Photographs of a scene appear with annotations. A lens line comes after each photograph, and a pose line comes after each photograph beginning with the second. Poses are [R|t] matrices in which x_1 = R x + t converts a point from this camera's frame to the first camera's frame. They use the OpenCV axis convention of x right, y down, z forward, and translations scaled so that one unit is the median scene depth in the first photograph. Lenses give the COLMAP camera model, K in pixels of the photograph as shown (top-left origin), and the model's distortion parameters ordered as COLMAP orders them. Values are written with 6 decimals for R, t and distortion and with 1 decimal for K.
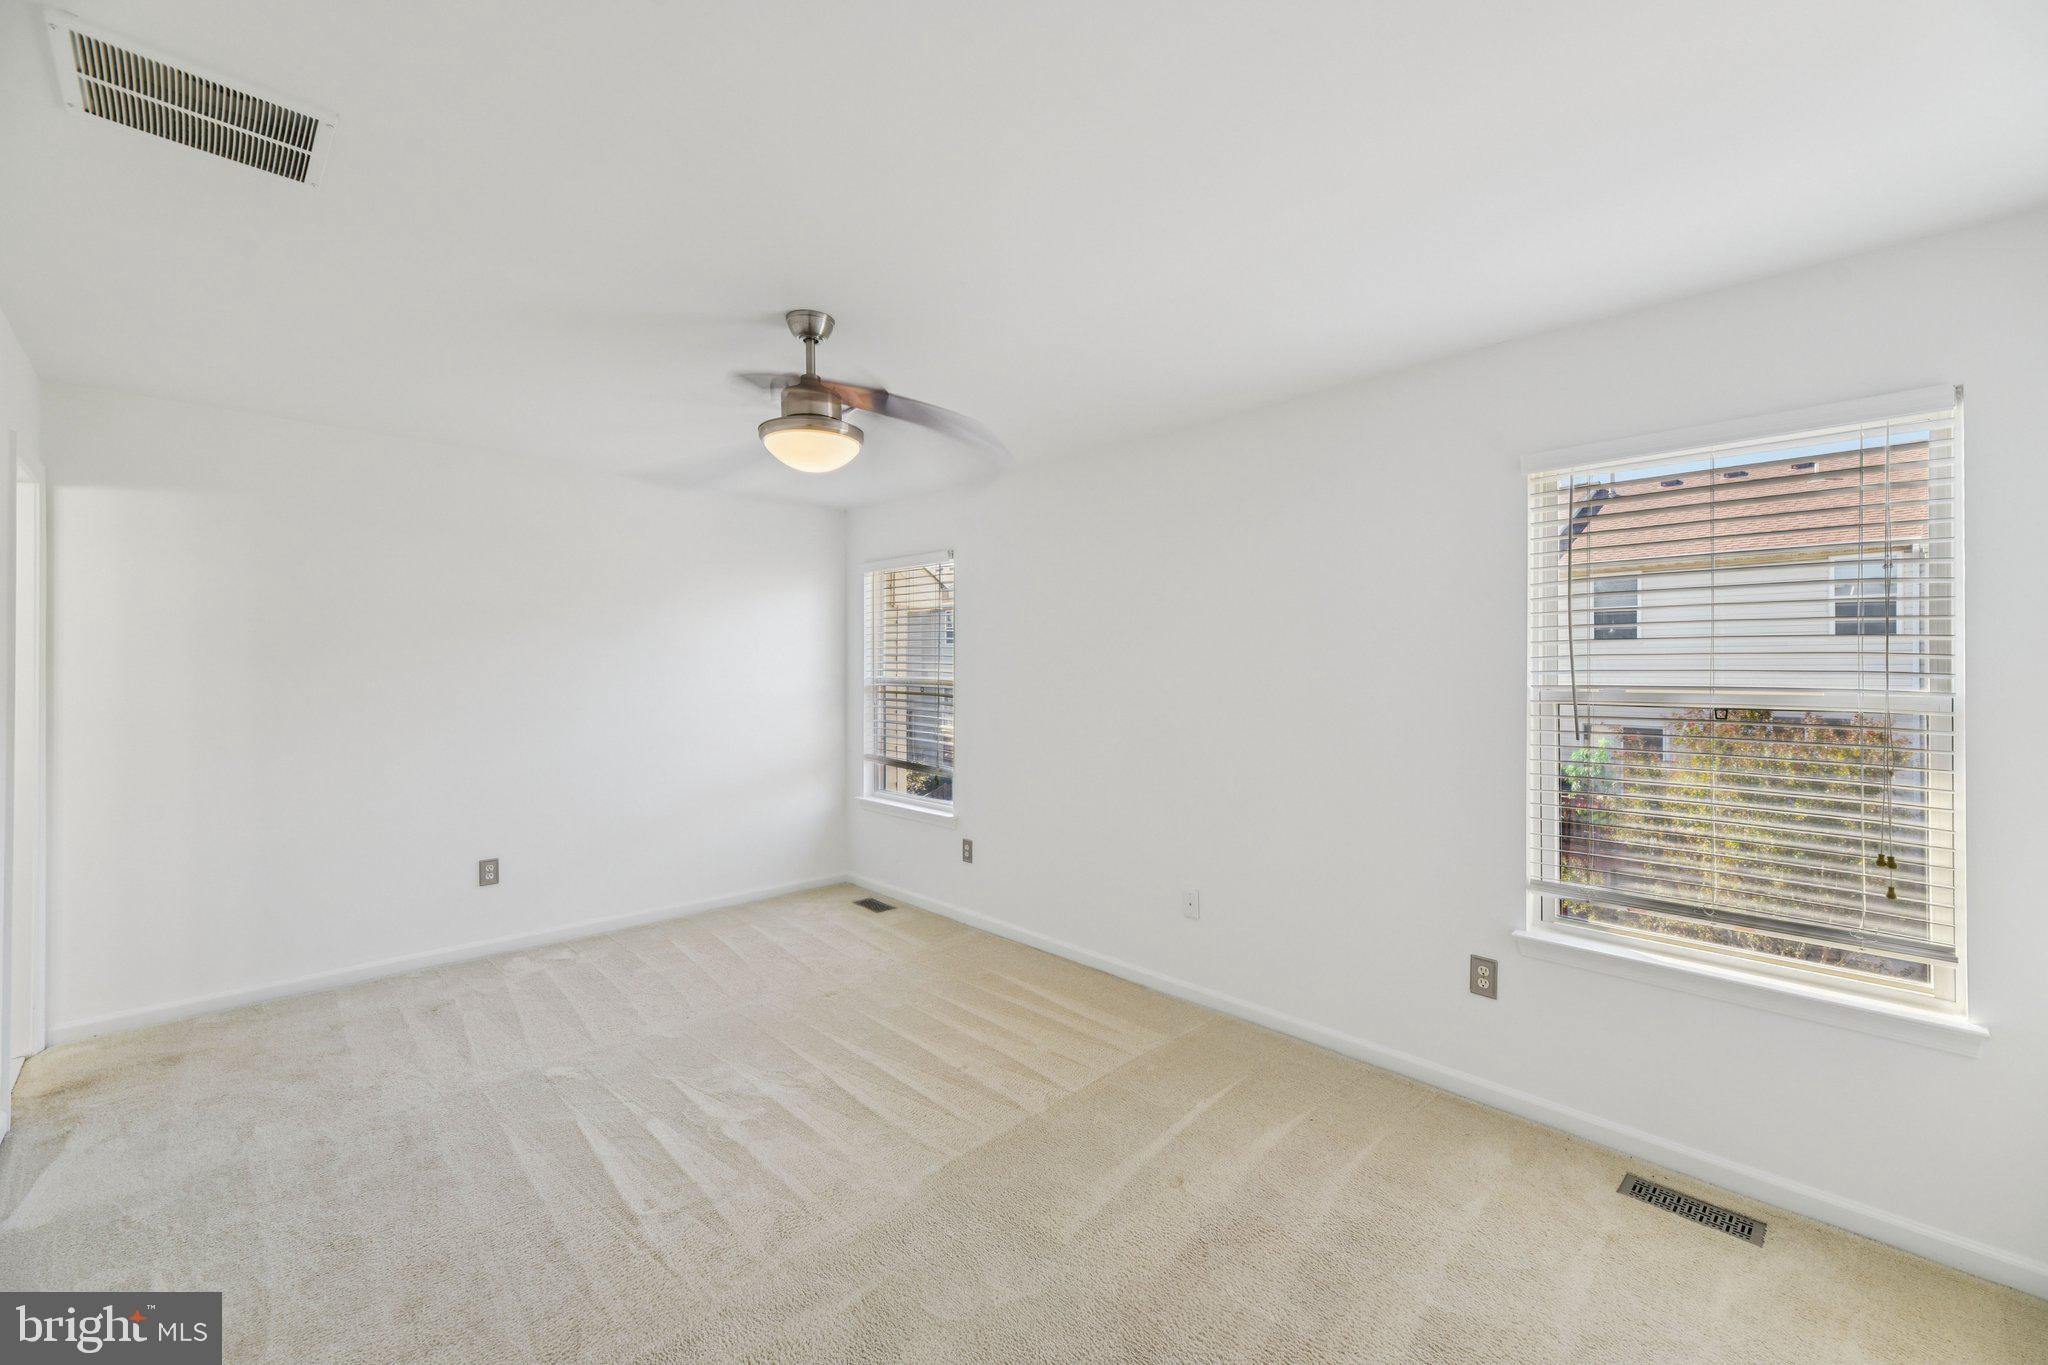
lens RADIAL K [[828.9, 0, 1033.5], [0, 828.9, 676.8], [0, 0, 1]] dist [0.000910, -0.000228]
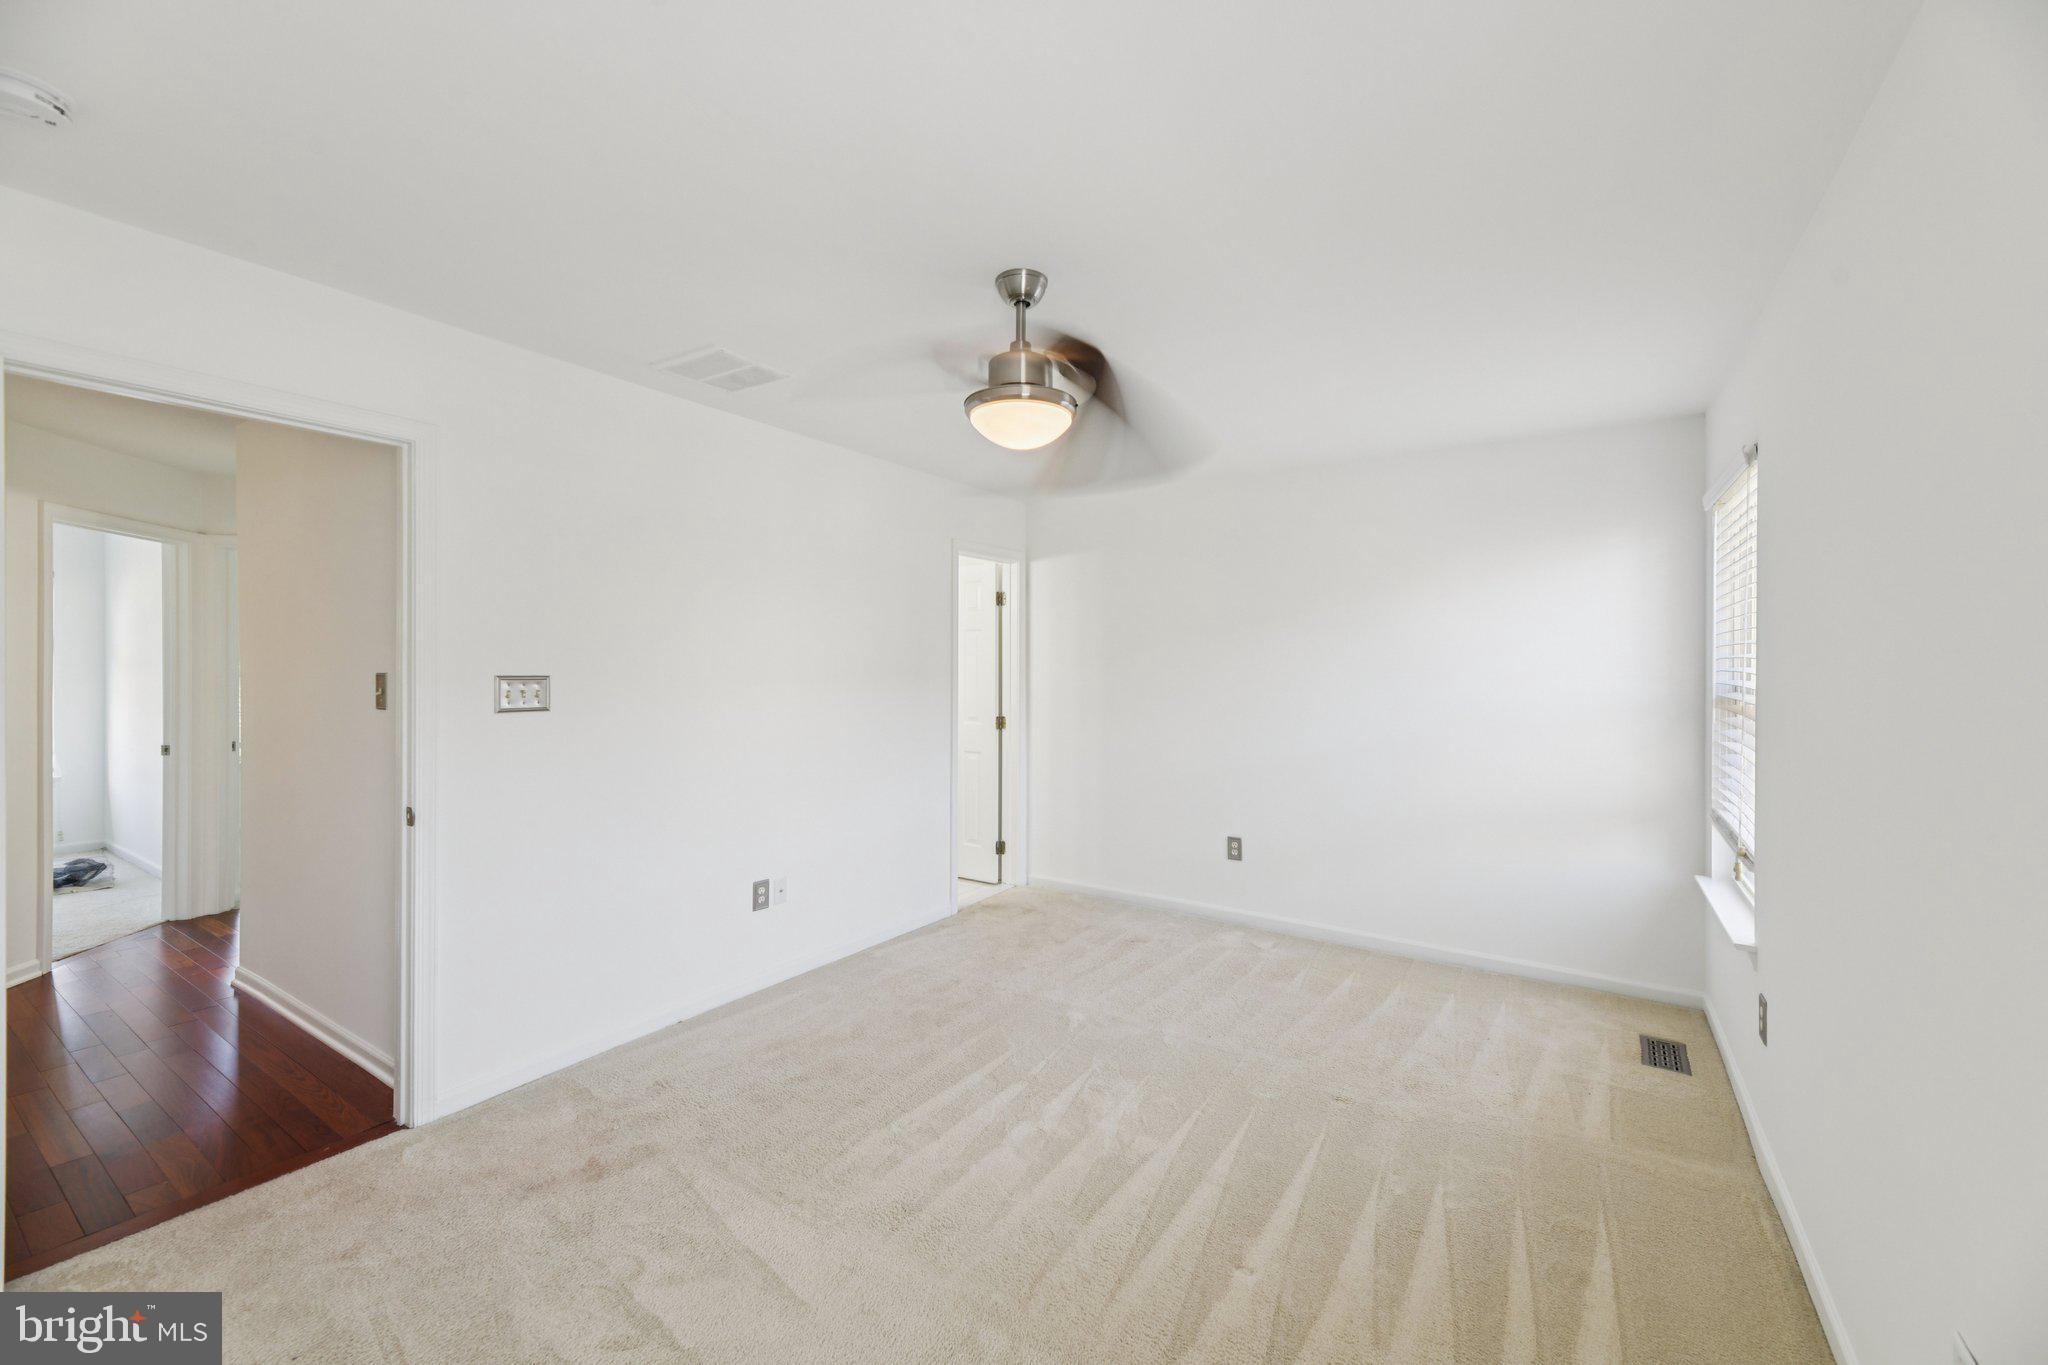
lens RADIAL K [[813.4, 0, 1024.0], [0, 813.4, 682.5], [0, 0, 1]] dist [0.018985, -0.000297]
pose [[0.196914, 0.014776, -0.980309, 0.455292], [-0.011435, 0.999853, 0.012774, -0.001292], [0.980354, 0.008695, 0.197054, 0.615786]]
